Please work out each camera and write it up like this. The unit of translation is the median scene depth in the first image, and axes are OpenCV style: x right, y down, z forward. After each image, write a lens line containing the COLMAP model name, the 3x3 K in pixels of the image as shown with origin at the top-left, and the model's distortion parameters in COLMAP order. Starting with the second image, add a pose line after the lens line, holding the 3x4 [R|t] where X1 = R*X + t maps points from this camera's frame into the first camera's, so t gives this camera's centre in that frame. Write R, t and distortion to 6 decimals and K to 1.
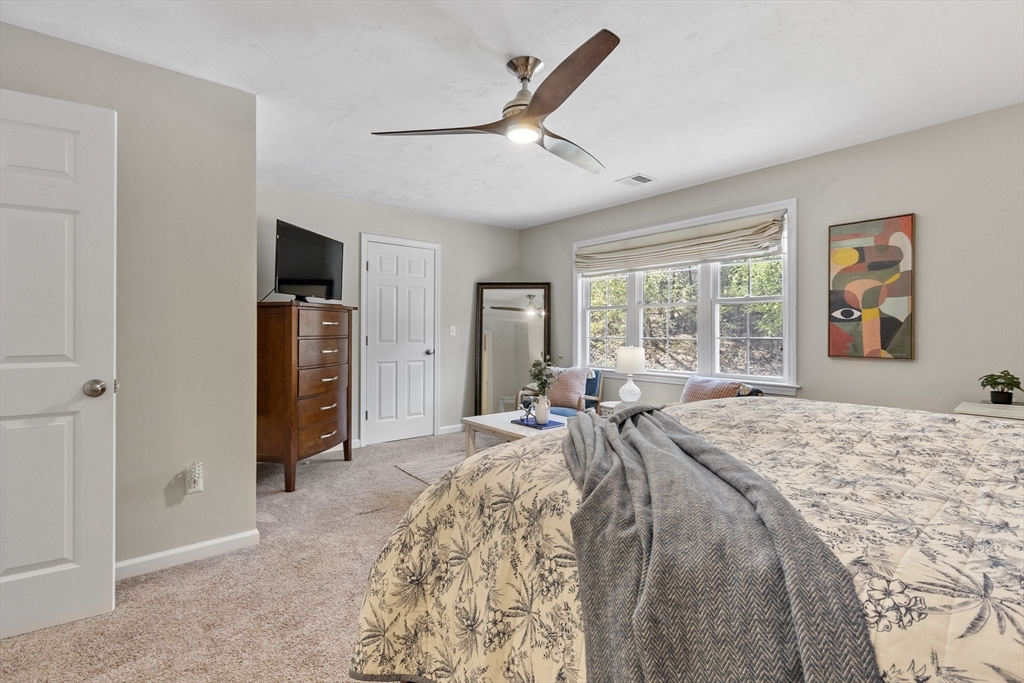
lens RADIAL K [[459.9, 0, 514.4], [0, 459.9, 339.4], [0, 0, 1]] dist [0.001801, -0.001038]
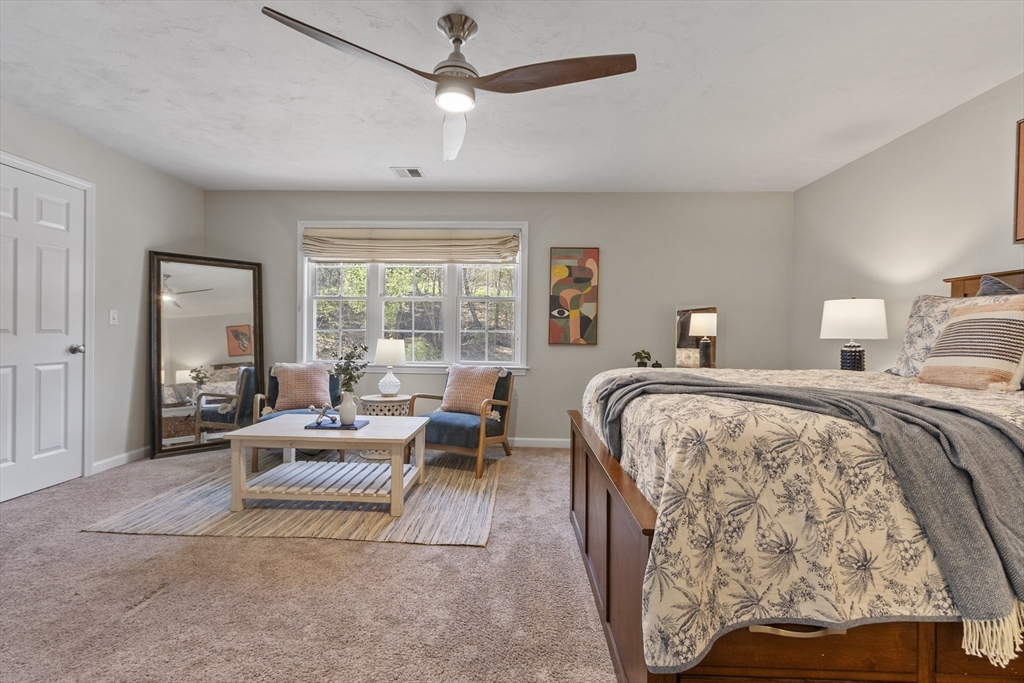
lens RADIAL K [[459.9, 0, 482.9], [0, 459.9, 348.6], [0, 0, 1]] dist [0.001801, -0.001038]
pose [[0.669163, -0.016115, 0.742941, -0.476247], [0.000910, 0.999782, 0.020867, 0.023362], [-0.743115, -0.013287, 0.669031, 0.250884]]
